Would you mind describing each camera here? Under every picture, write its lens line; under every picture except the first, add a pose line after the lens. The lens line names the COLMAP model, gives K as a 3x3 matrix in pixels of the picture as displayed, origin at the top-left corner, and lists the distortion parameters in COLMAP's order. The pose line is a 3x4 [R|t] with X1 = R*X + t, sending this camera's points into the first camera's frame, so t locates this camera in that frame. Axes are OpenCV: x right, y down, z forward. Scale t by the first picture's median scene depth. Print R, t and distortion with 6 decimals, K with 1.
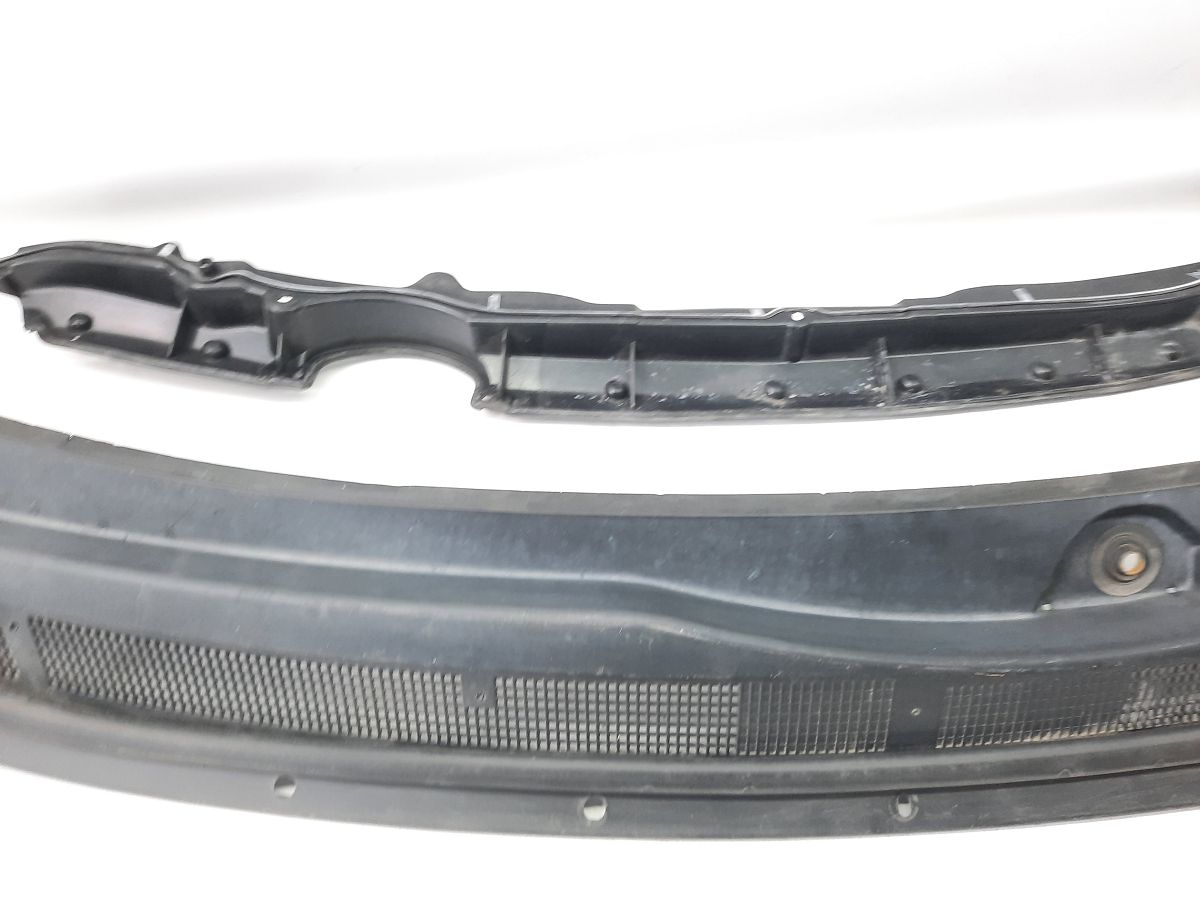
lens RADIAL K [[897.1, 0, 595.9], [0, 897.1, 474.2], [0, 0, 1]] dist [0.053286, -0.063430]
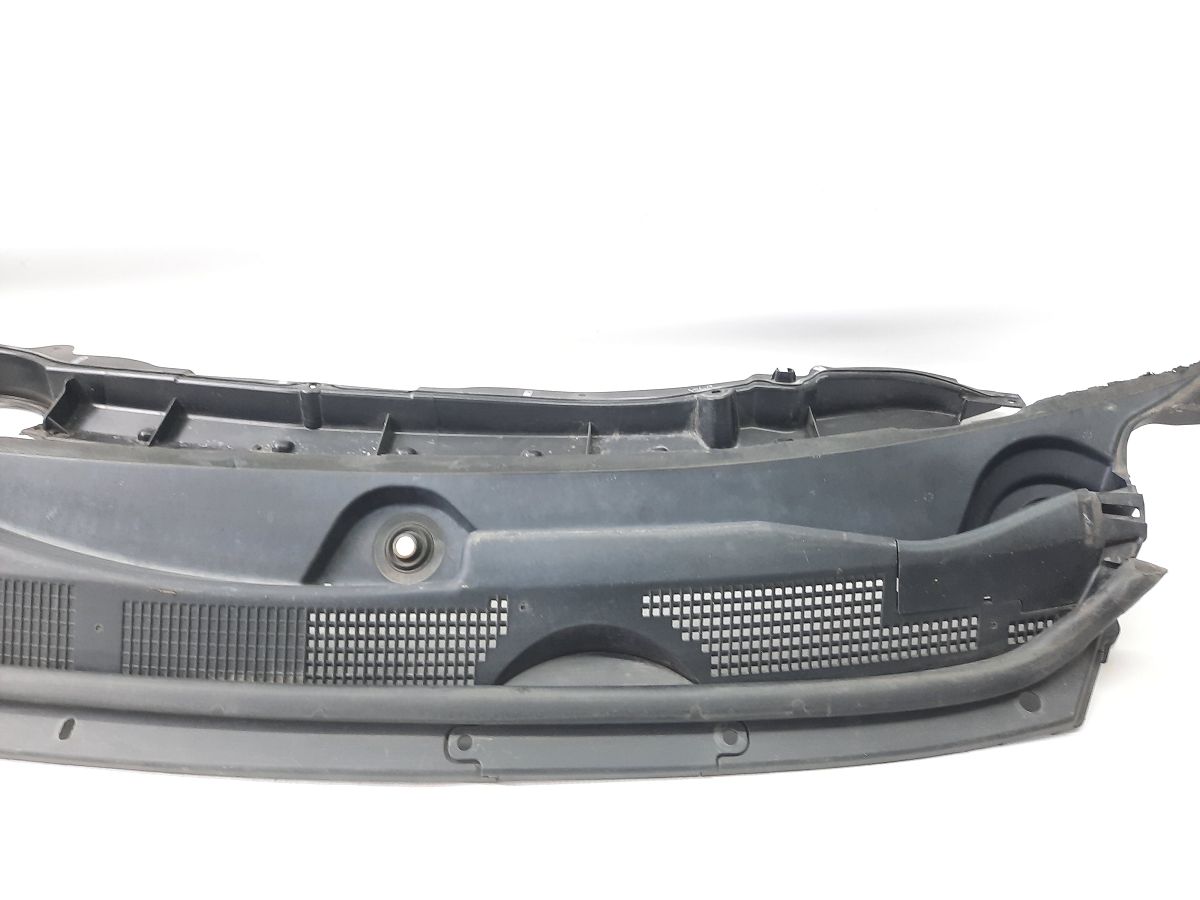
lens RADIAL K [[897.1, 0, 594.8], [0, 897.1, 442.4], [0, 0, 1]] dist [0.053286, -0.063430]
pose [[0.982956, 0.071490, -0.169371, 0.992752], [-0.133744, 0.910187, -0.392010, 0.371782], [0.126134, 0.407981, 0.904236, 0.049012]]
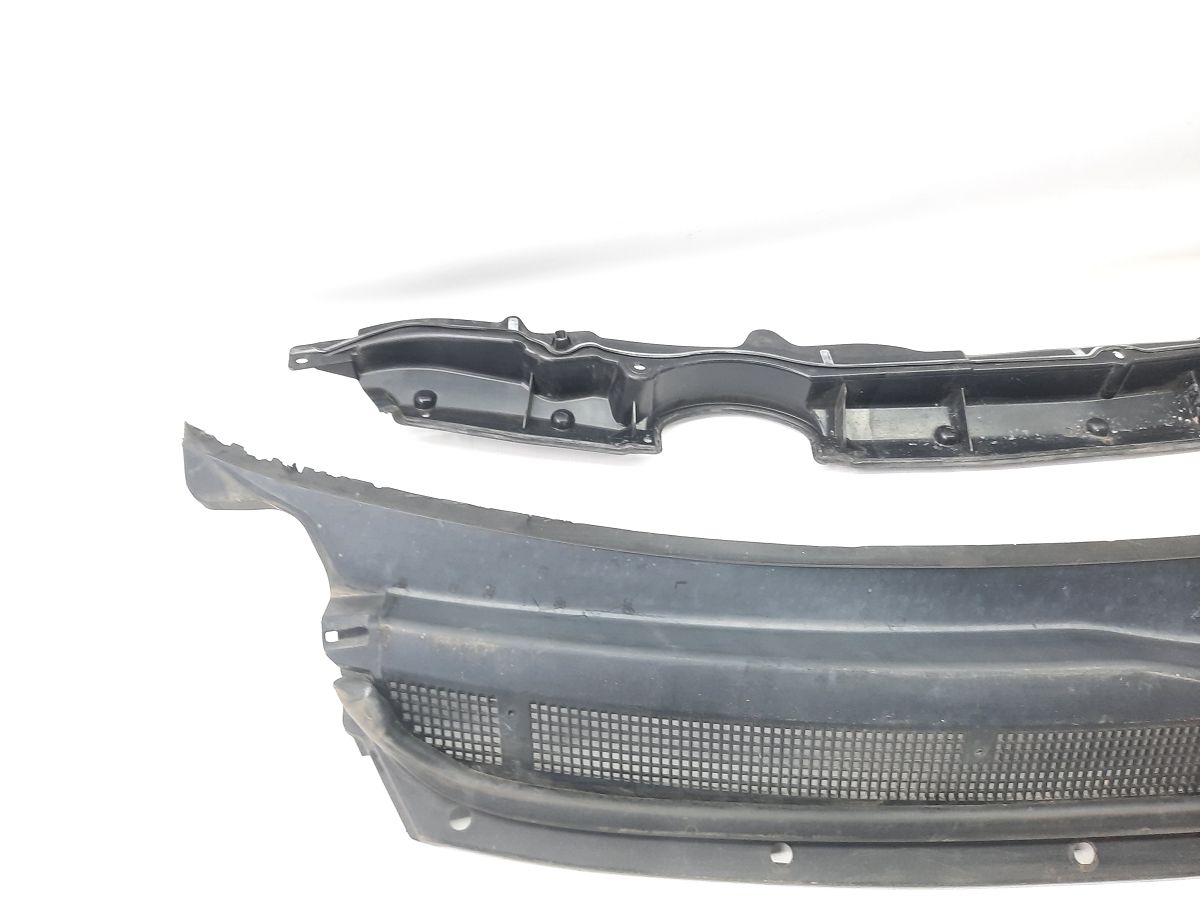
lens RADIAL K [[897.1, 0, 612.5], [0, 897.1, 479.1], [0, 0, 1]] dist [0.053286, -0.063430]
pose [[0.997281, -0.058191, 0.045215, -0.524683], [0.058942, 0.998142, -0.015450, -0.065210], [-0.044232, 0.018073, 0.998858, -0.013046]]
